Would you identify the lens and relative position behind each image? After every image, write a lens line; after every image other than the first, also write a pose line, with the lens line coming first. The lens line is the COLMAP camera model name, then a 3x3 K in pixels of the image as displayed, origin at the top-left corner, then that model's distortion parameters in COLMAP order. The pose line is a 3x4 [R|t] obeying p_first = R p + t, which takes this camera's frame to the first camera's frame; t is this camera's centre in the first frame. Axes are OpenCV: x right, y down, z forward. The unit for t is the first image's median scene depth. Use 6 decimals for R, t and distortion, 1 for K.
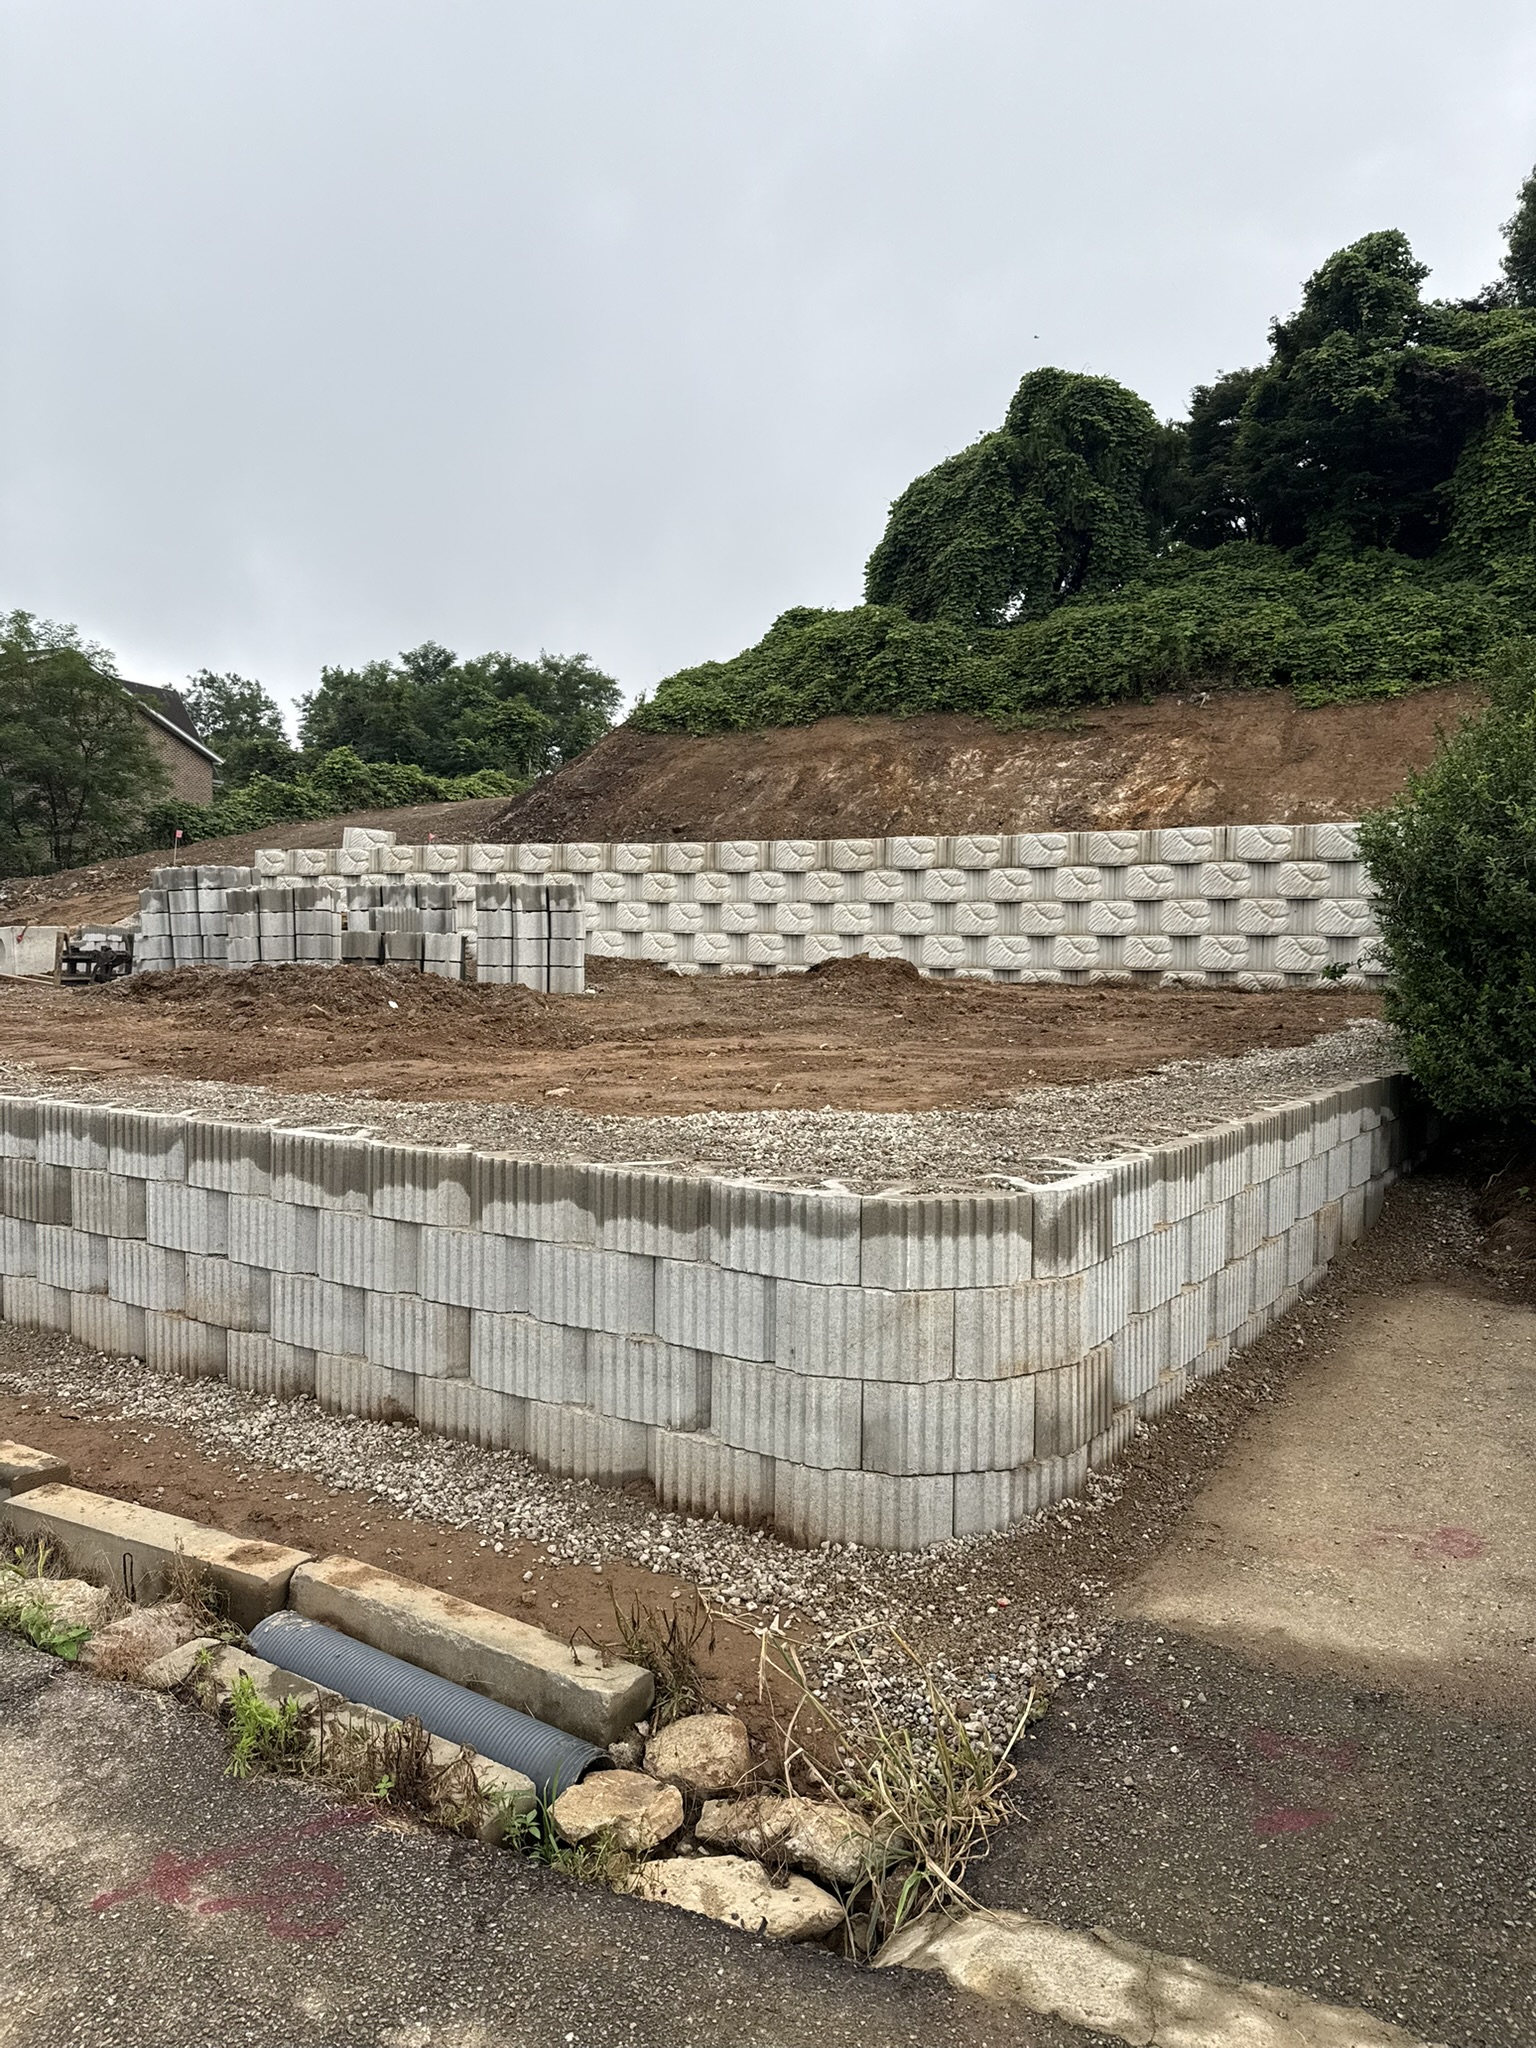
lens RADIAL K [[1405.3, 0, 766.9], [0, 1405.3, 995.2], [0, 0, 1]] dist [0.074055, -0.109030]
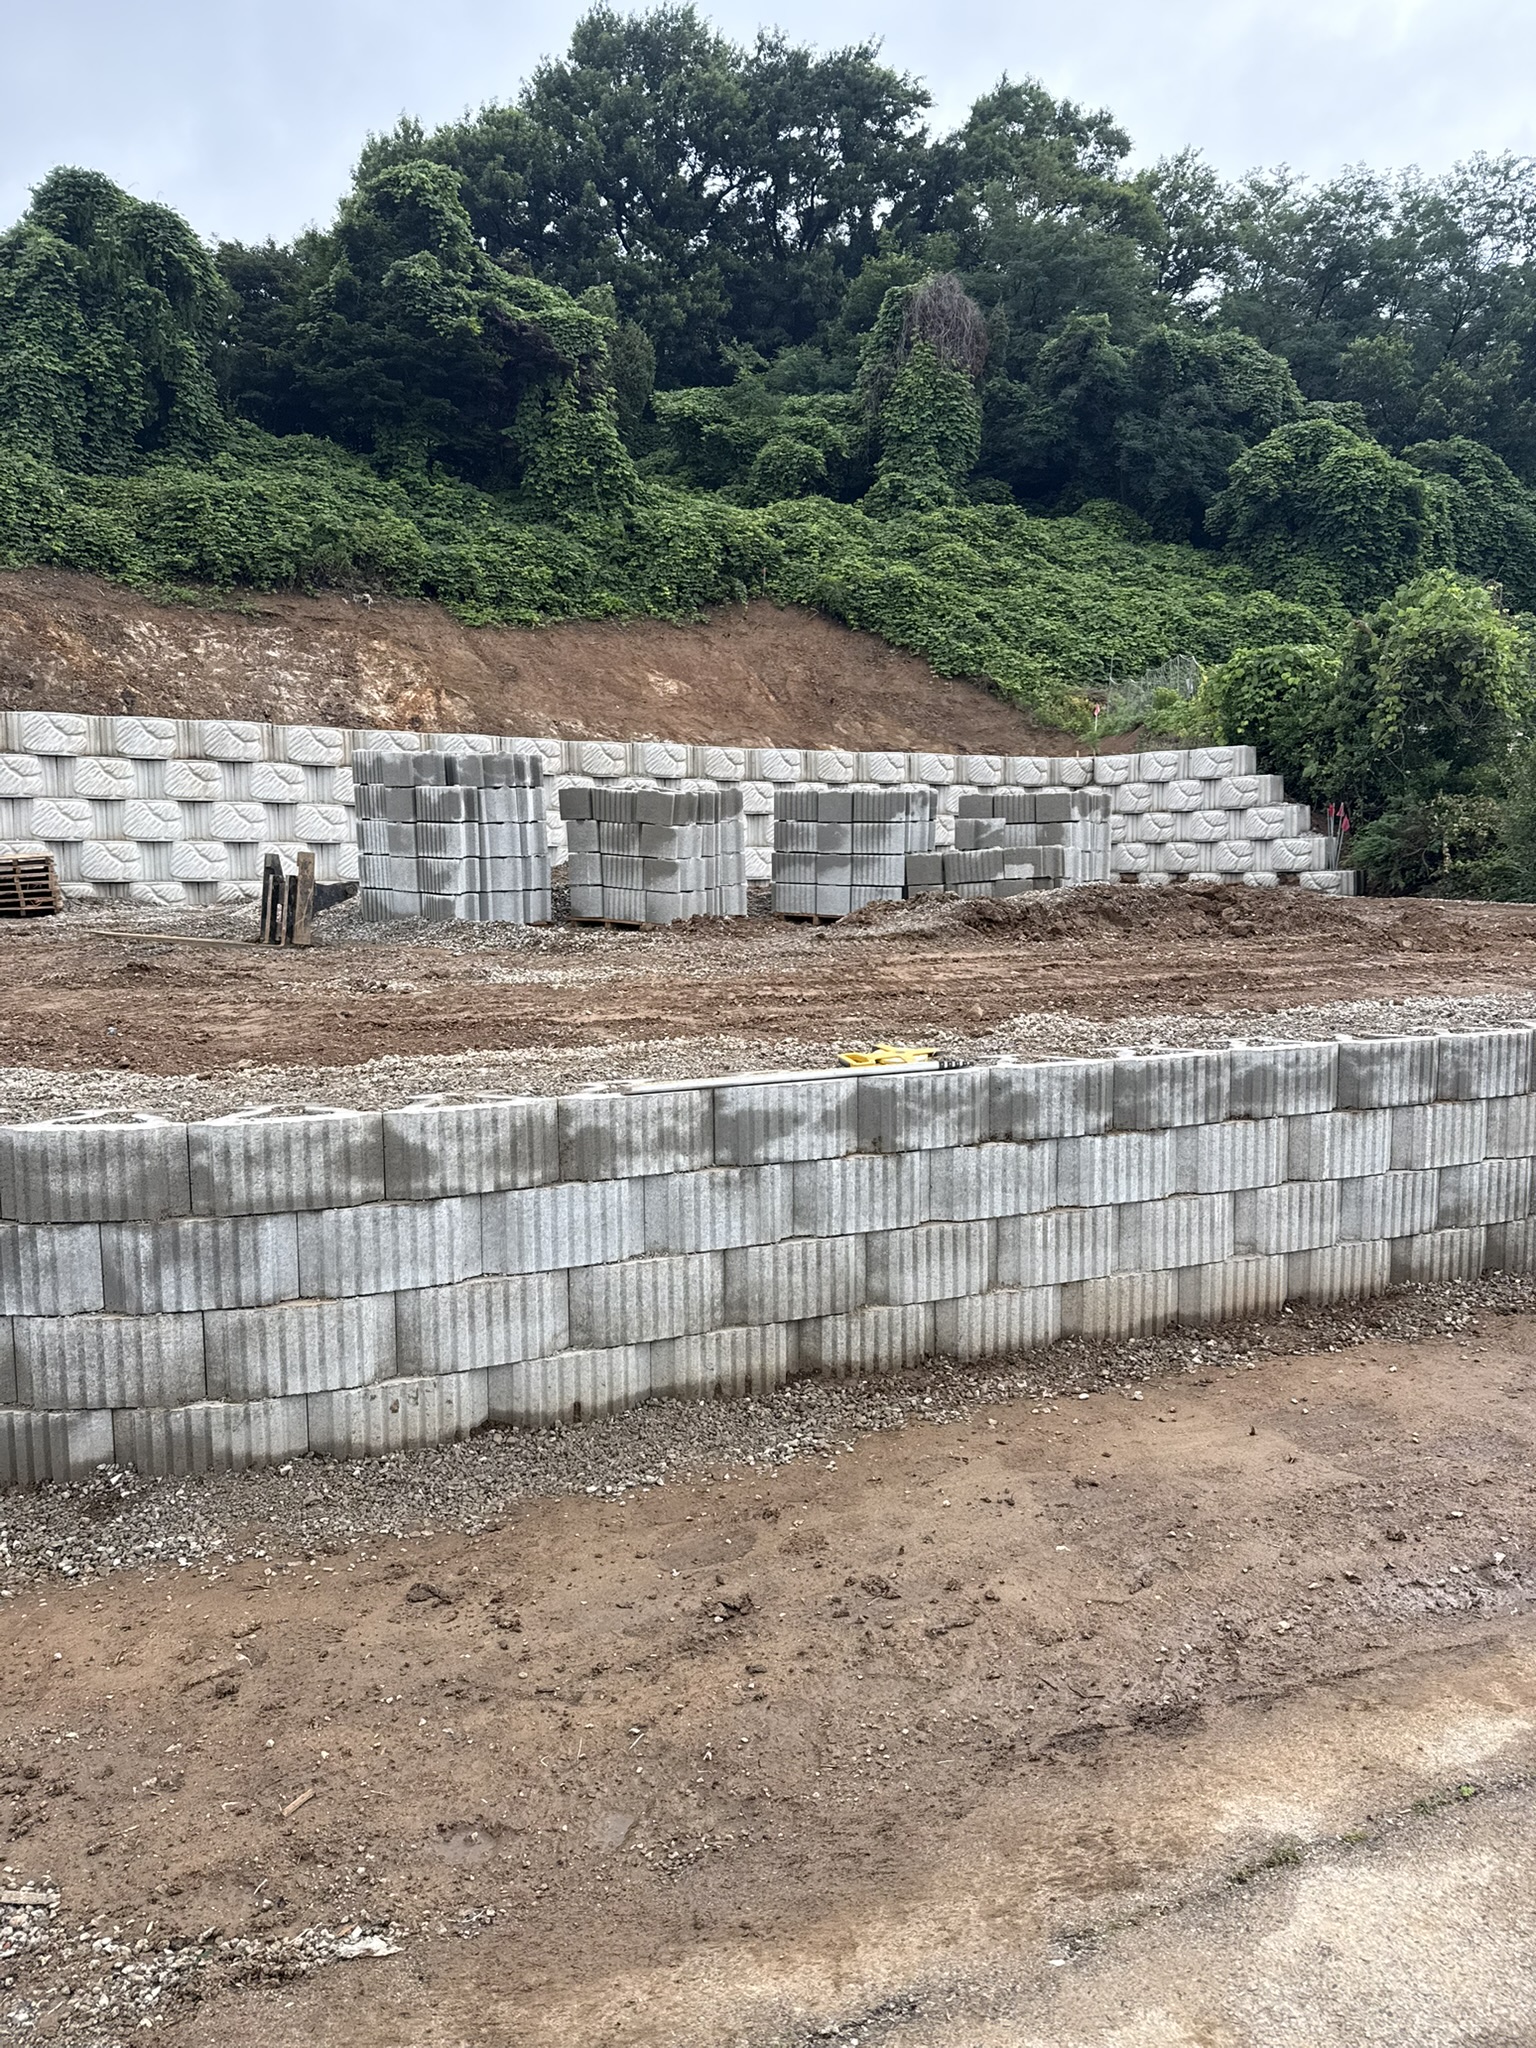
lens RADIAL K [[1396.2, 0, 764.1], [0, 1396.2, 1001.2], [0, 0, 1]] dist [0.121664, -0.203551]
pose [[0.573122, -0.097310, 0.813672, -0.623073], [0.037796, 0.995007, 0.092374, -0.021301], [-0.818598, -0.022188, 0.573938, 0.351386]]
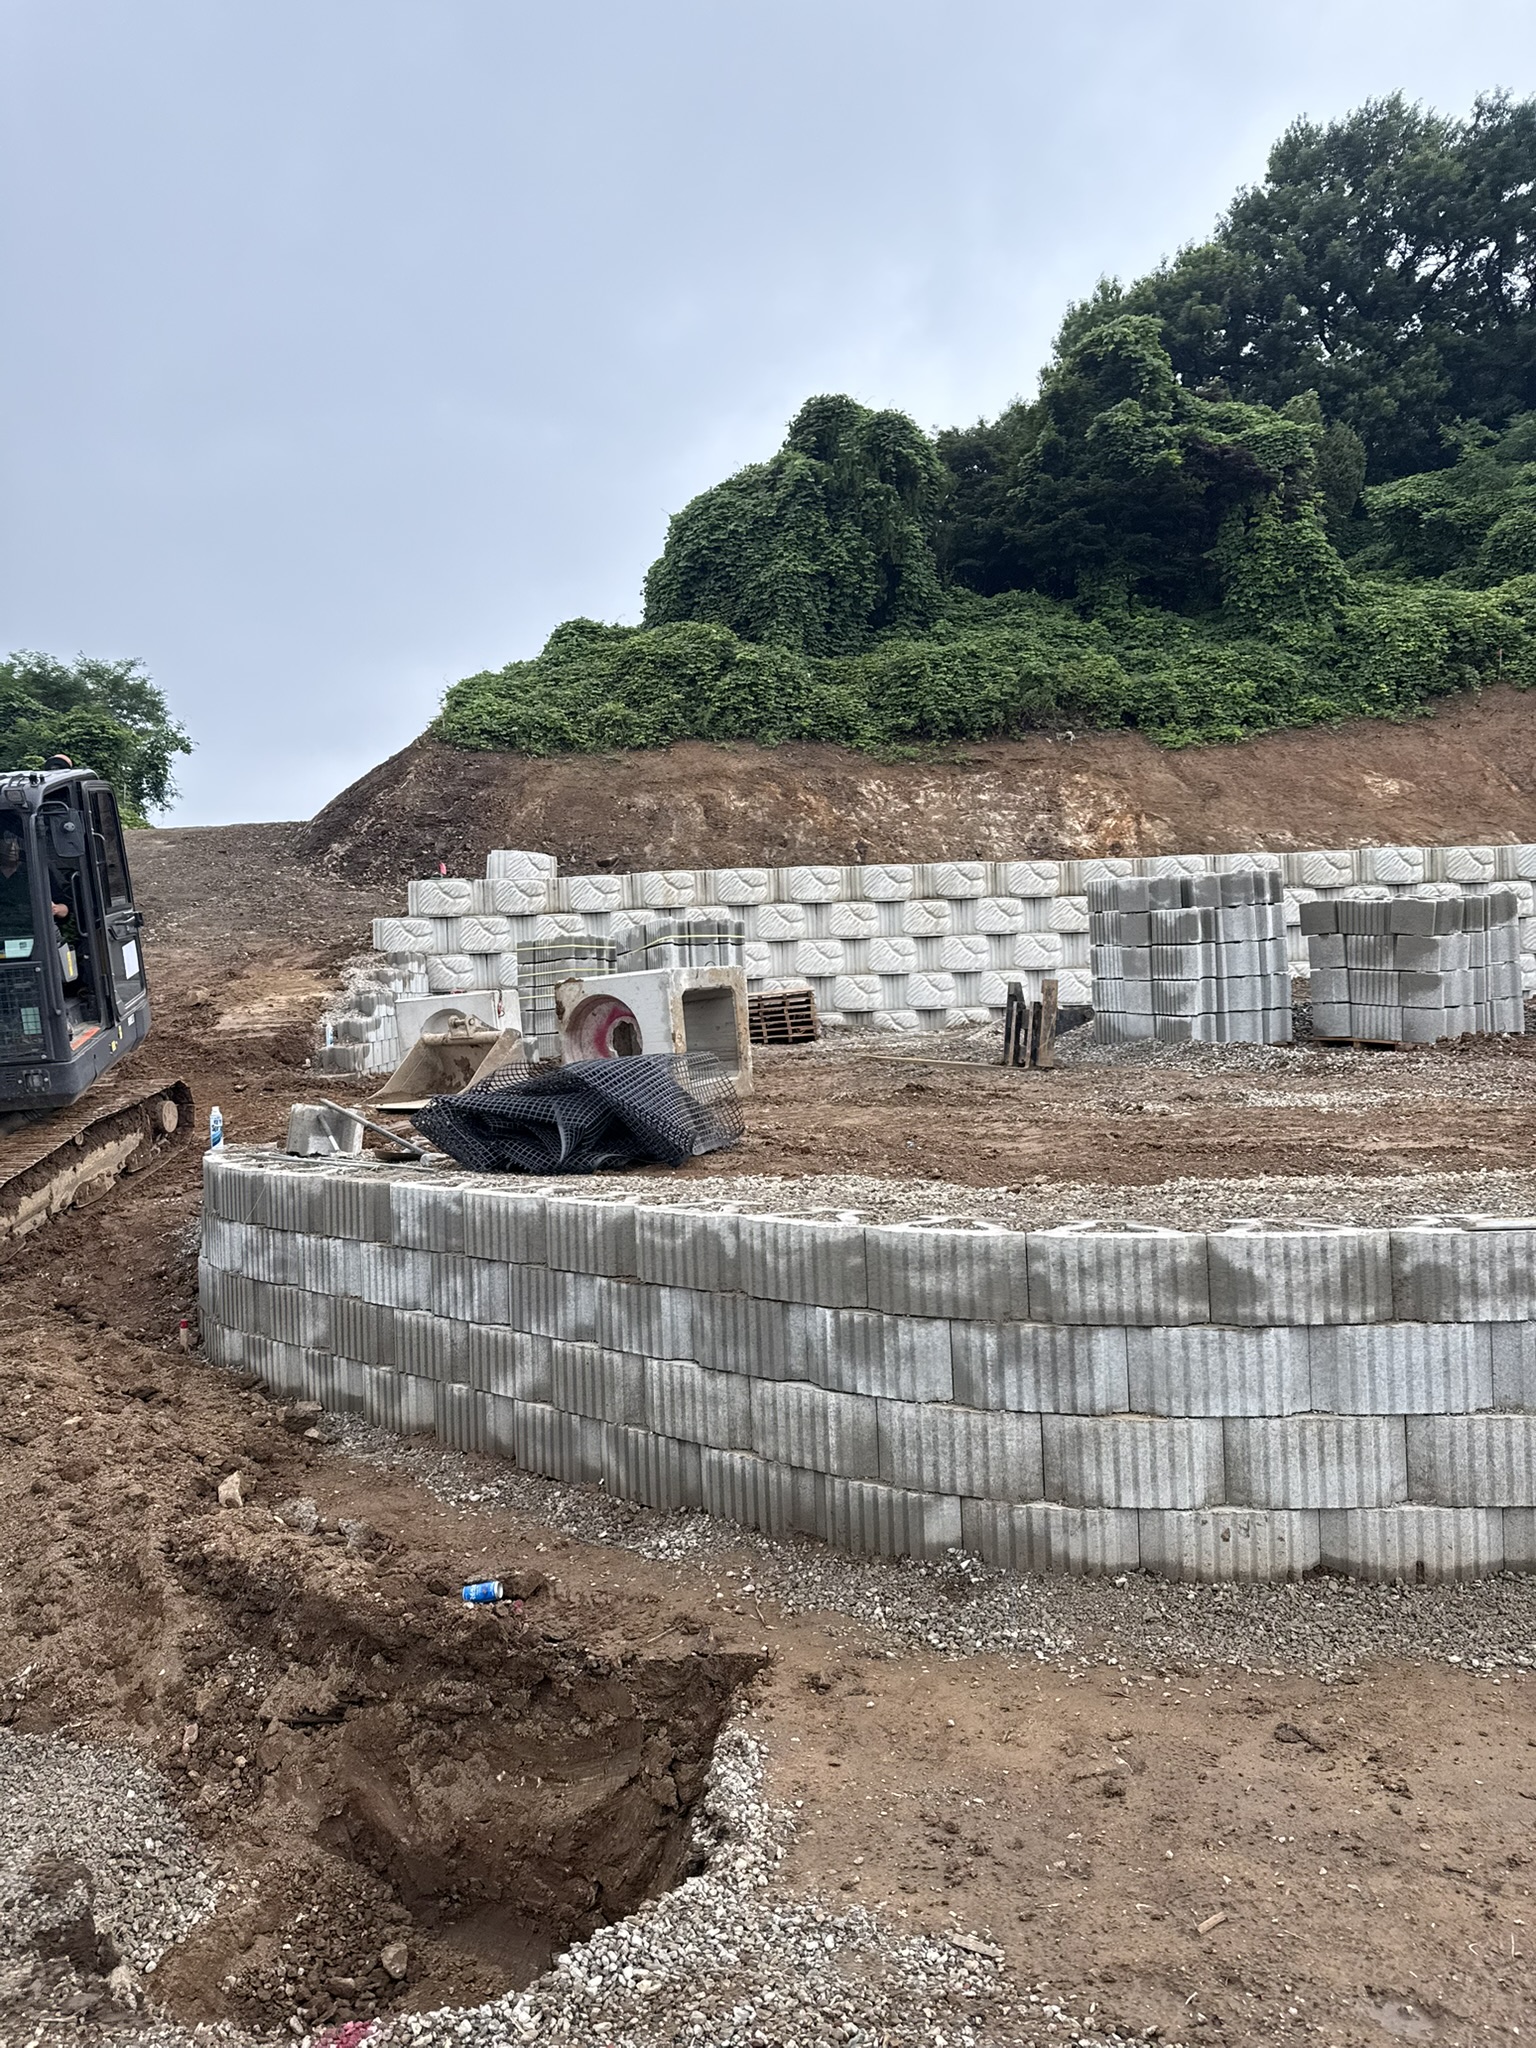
lens RADIAL K [[1396.2, 0, 764.1], [0, 1396.2, 1001.2], [0, 0, 1]] dist [0.121664, -0.203551]
pose [[0.884780, -0.045037, 0.463827, -0.636810], [0.060120, 0.998033, -0.017776, -0.022350], [-0.462114, 0.043613, 0.885748, 0.356653]]
